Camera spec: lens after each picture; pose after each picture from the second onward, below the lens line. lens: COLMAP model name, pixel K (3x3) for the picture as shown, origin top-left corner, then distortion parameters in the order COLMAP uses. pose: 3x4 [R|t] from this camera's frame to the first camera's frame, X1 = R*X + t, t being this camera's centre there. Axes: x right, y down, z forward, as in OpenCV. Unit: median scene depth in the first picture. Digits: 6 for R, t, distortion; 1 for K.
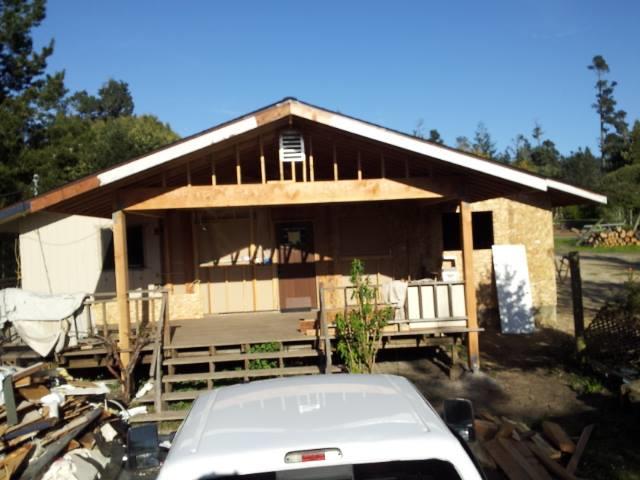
lens RADIAL K [[541.2, 0, 320.0], [0, 541.2, 240.0], [0, 0, 1]] dist [-0.043677, 0.001096]
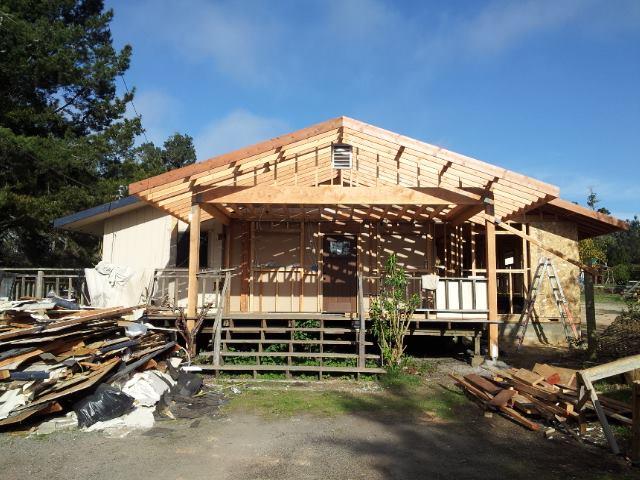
lens RADIAL K [[541.2, 0, 320.0], [0, 541.2, 240.0], [0, 0, 1]] dist [-0.043677, 0.001096]
pose [[0.994379, 0.052497, -0.091947, 0.018482], [-0.062270, 0.992321, -0.106868, 0.136400], [0.085631, 0.111993, 0.990013, -0.159626]]
